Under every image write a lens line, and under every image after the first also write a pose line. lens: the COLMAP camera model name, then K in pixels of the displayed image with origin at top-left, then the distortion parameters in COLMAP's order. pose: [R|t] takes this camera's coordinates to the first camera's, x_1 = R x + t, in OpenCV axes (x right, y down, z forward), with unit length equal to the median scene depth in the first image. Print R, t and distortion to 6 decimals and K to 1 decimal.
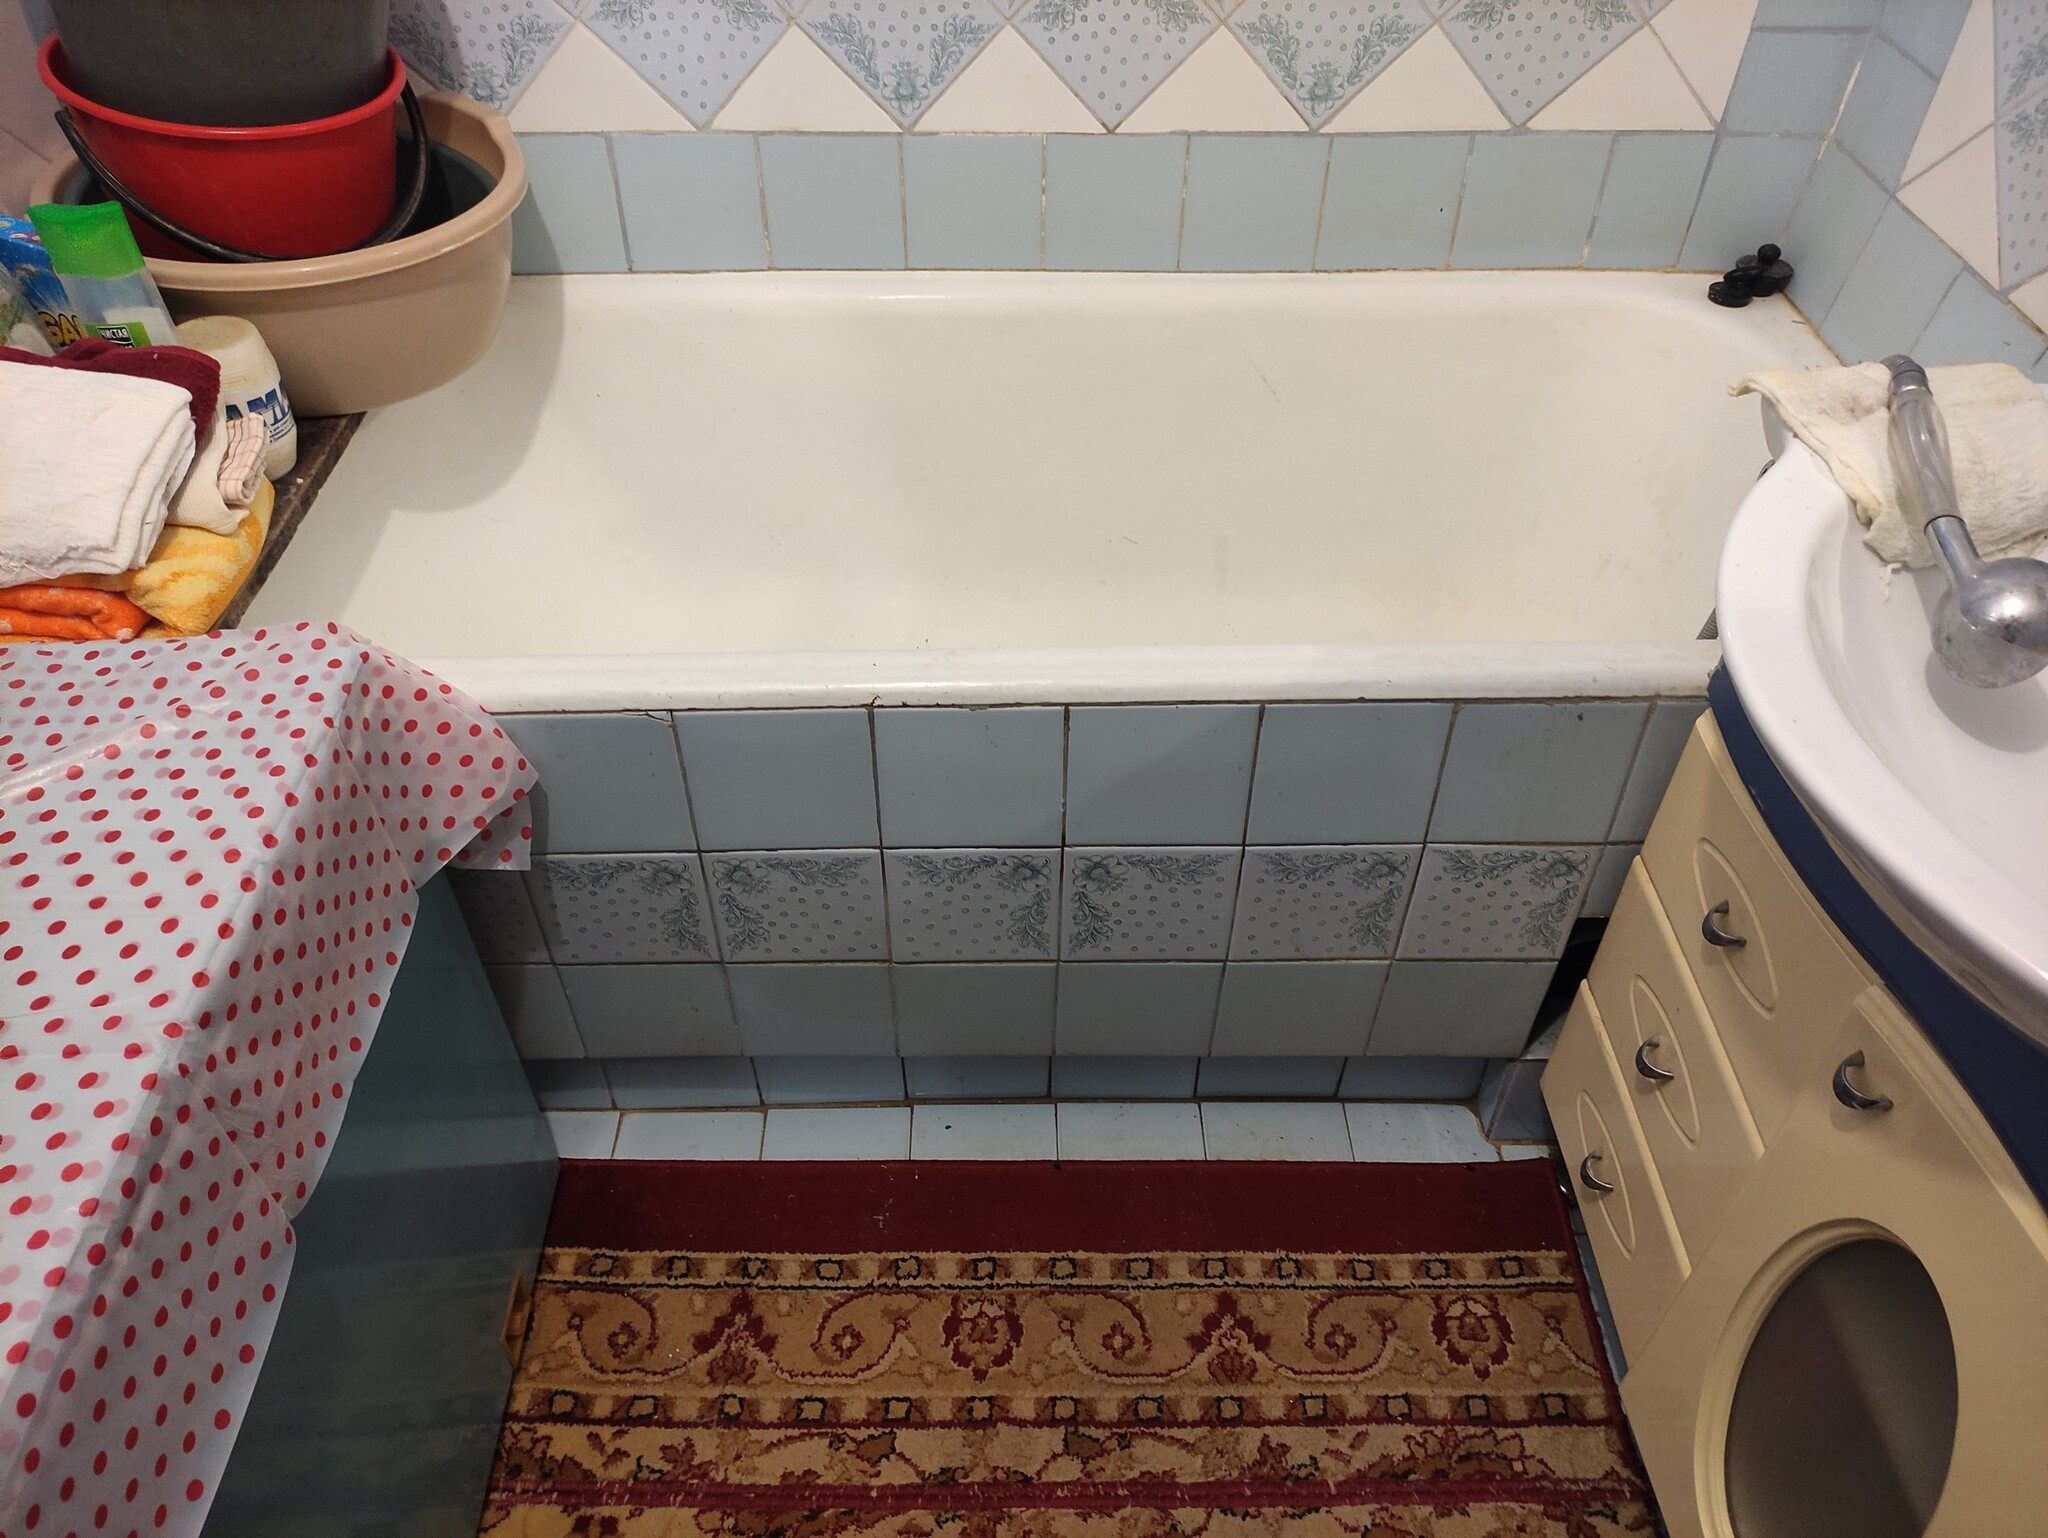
lens RADIAL K [[1523.6, 0, 1032.6], [0, 1523.6, 772.9], [0, 0, 1]] dist [0.049130, -0.029587]
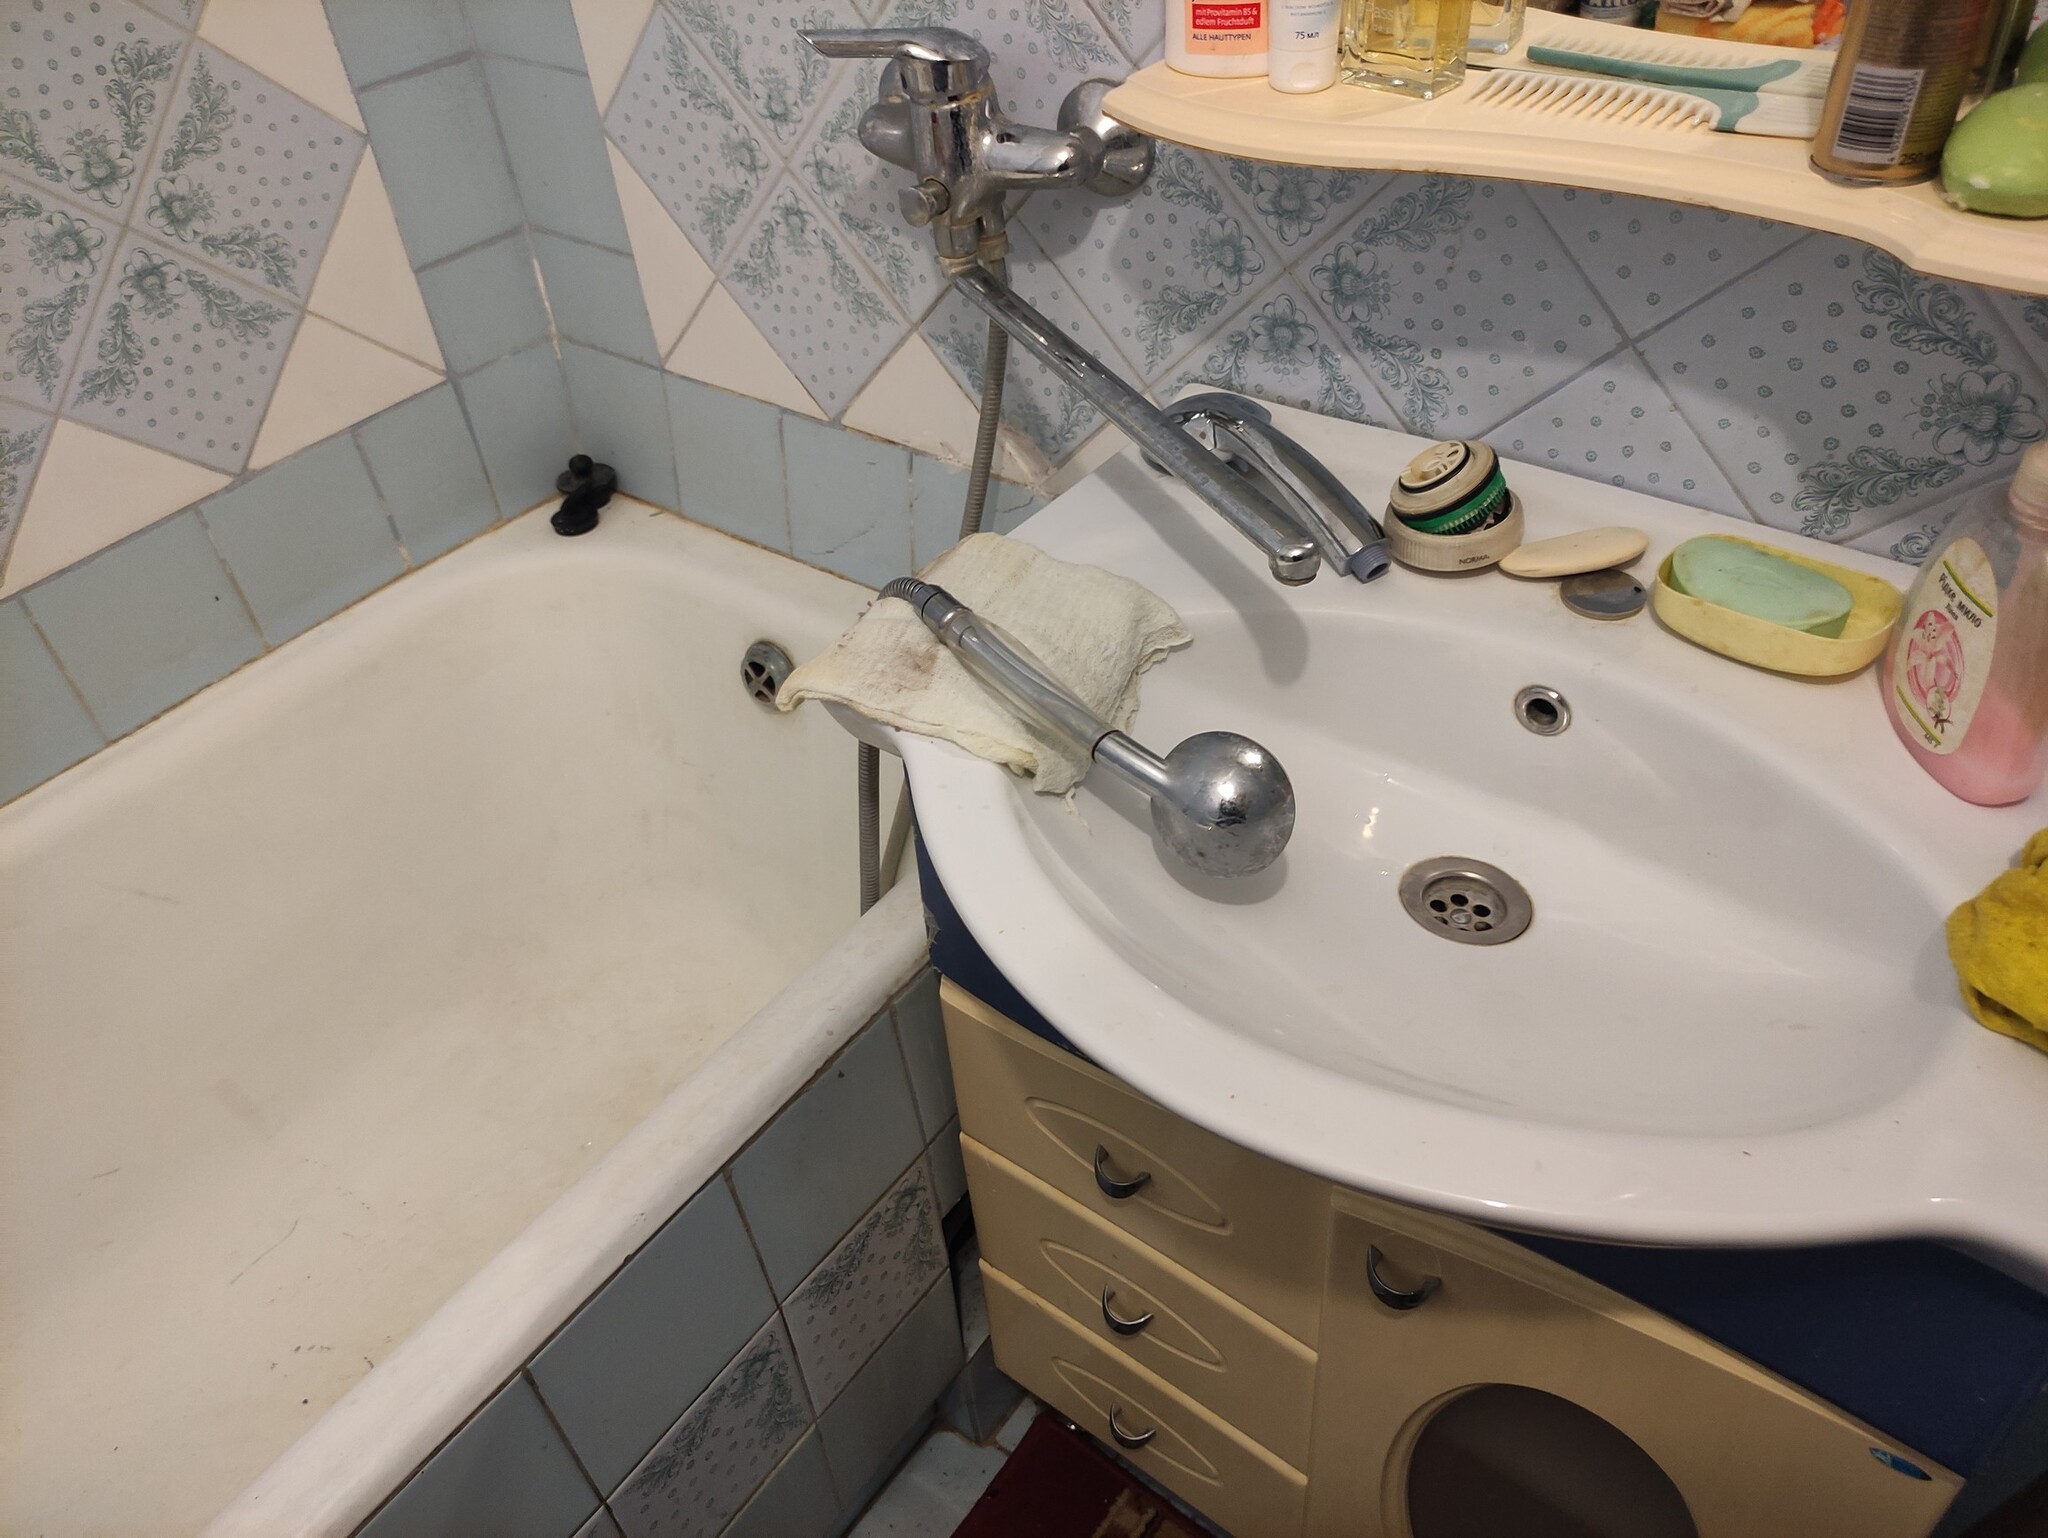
lens RADIAL K [[1523.6, 0, 1019.7], [0, 1523.6, 763.6], [0, 0, 1]] dist [0.049130, -0.029587]
pose [[0.621986, -0.551462, 0.555898, 0.046566], [0.593816, 0.794957, 0.124200, -0.189792], [-0.510407, 0.252851, 0.821919, 0.206572]]
